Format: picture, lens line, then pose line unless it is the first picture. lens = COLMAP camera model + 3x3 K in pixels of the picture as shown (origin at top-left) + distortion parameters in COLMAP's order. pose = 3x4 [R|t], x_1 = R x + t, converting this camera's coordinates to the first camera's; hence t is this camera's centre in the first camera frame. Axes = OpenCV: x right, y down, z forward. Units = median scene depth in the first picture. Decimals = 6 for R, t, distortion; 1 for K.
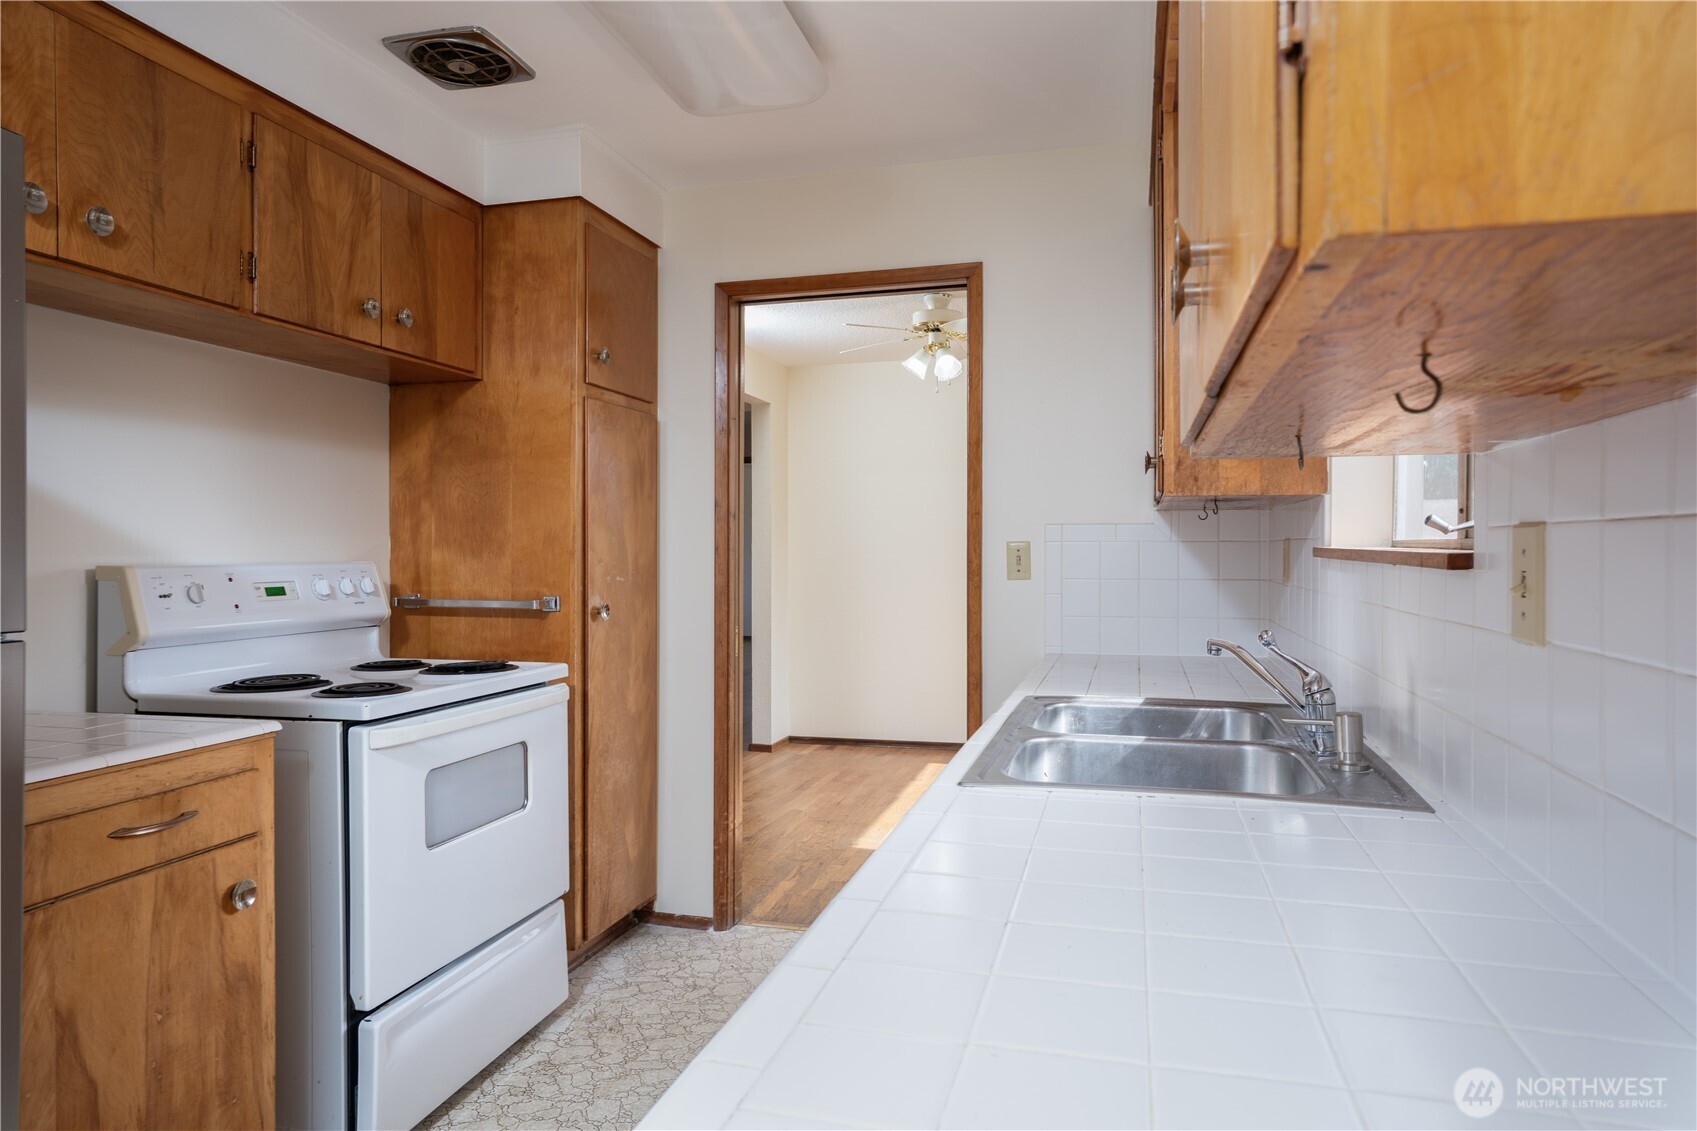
lens RADIAL K [[1051.4, 0, 844.5], [0, 1051.4, 556.7], [0, 0, 1]] dist [-0.012386, 0.001467]
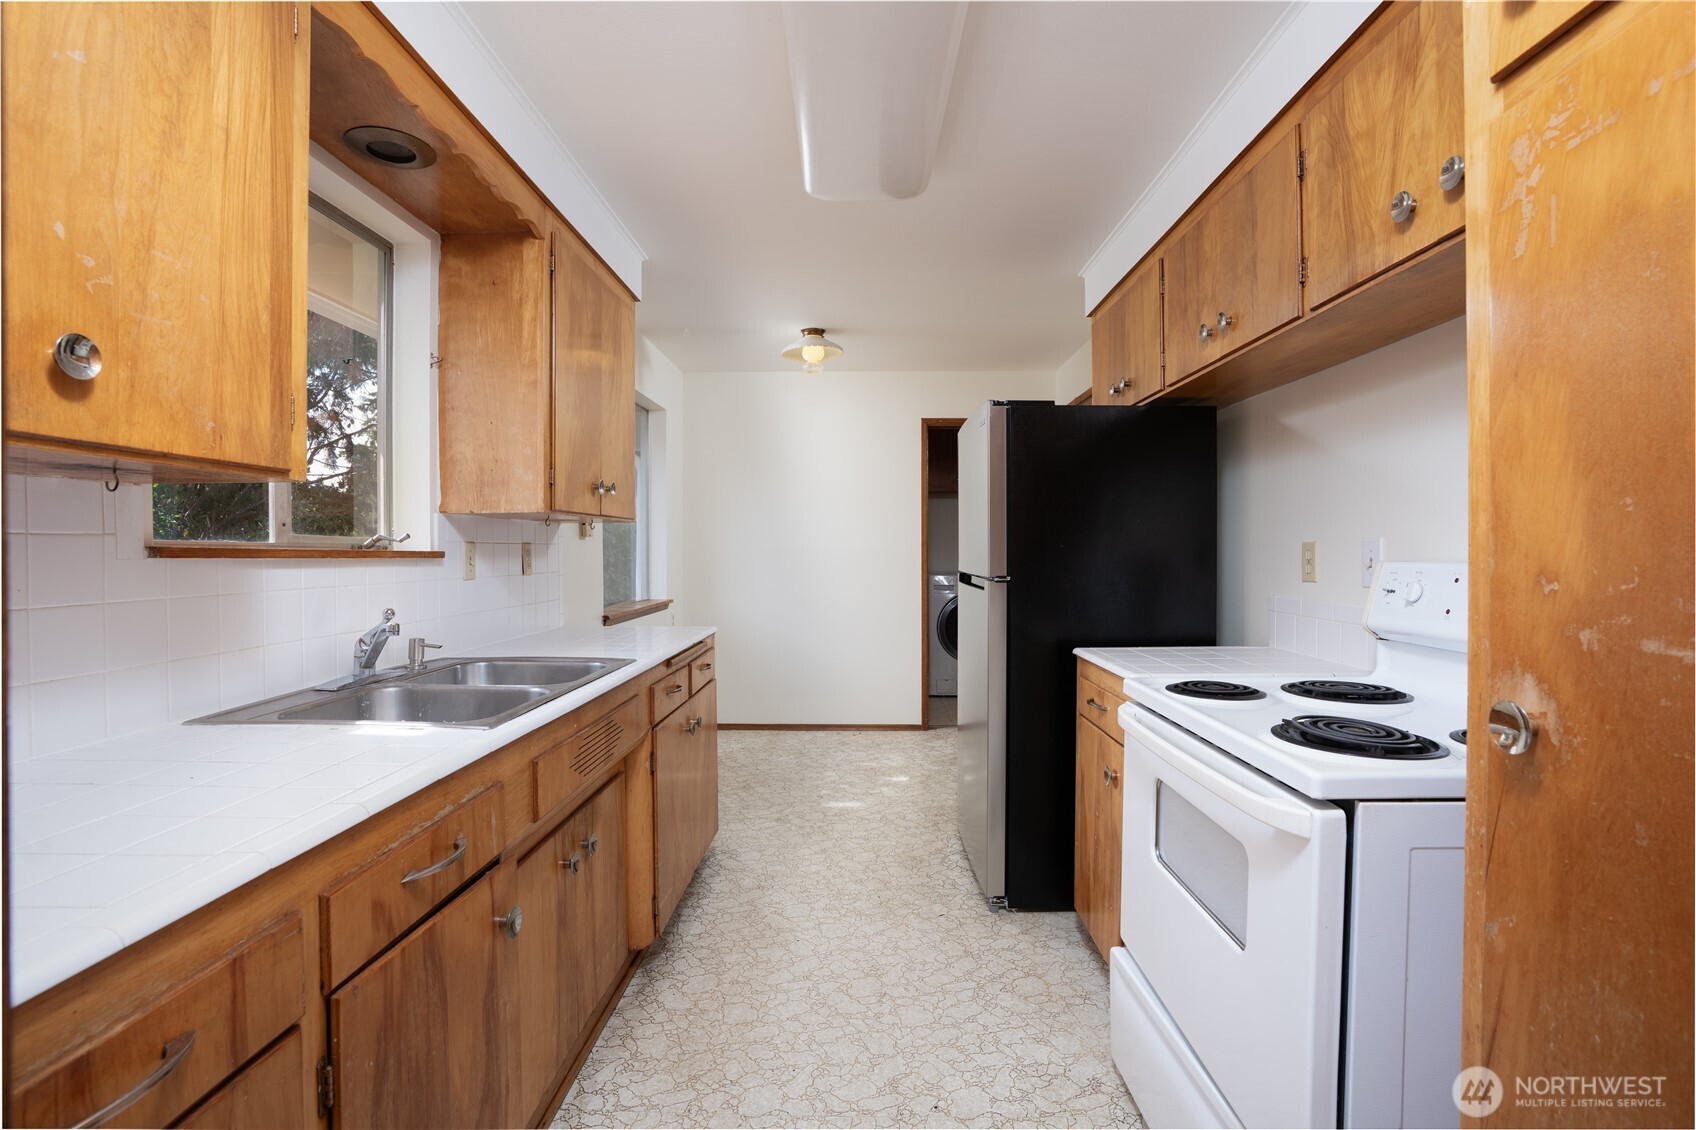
lens RADIAL K [[782.2, 0, 851.9], [0, 782.2, 554.6], [0, 0, 1]] dist [-0.072318, 0.028836]
pose [[-0.969710, 0.006679, -0.244168, 0.034907], [0.003651, 0.999911, 0.012853, -0.006514], [0.244232, 0.011572, -0.969648, 1.207322]]
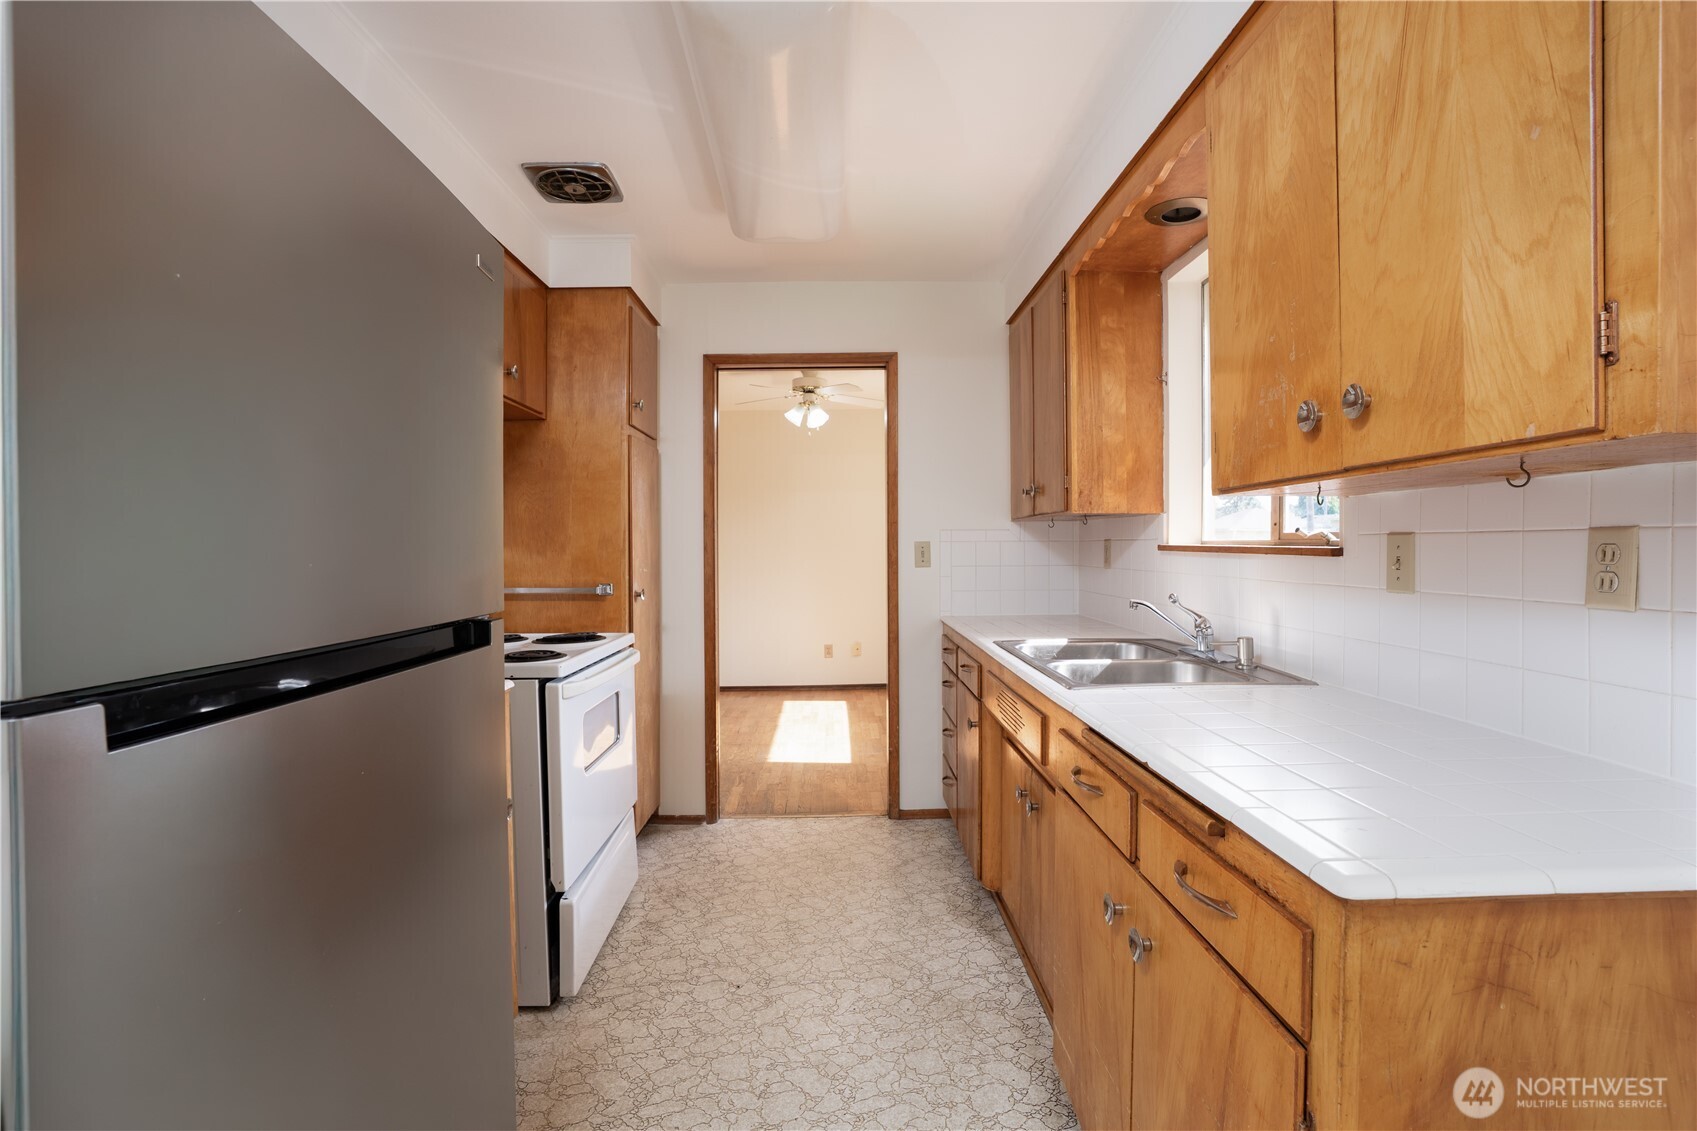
lens RADIAL K [[782.6, 0, 852.4], [0, 782.6, 555.1], [0, 0, 1]] dist [-0.072318, 0.028836]
pose [[0.958689, -0.007567, 0.284357, -0.257342], [0.006663, 0.999969, 0.004149, -0.000716], [-0.284379, -0.002083, 0.958710, -0.034171]]
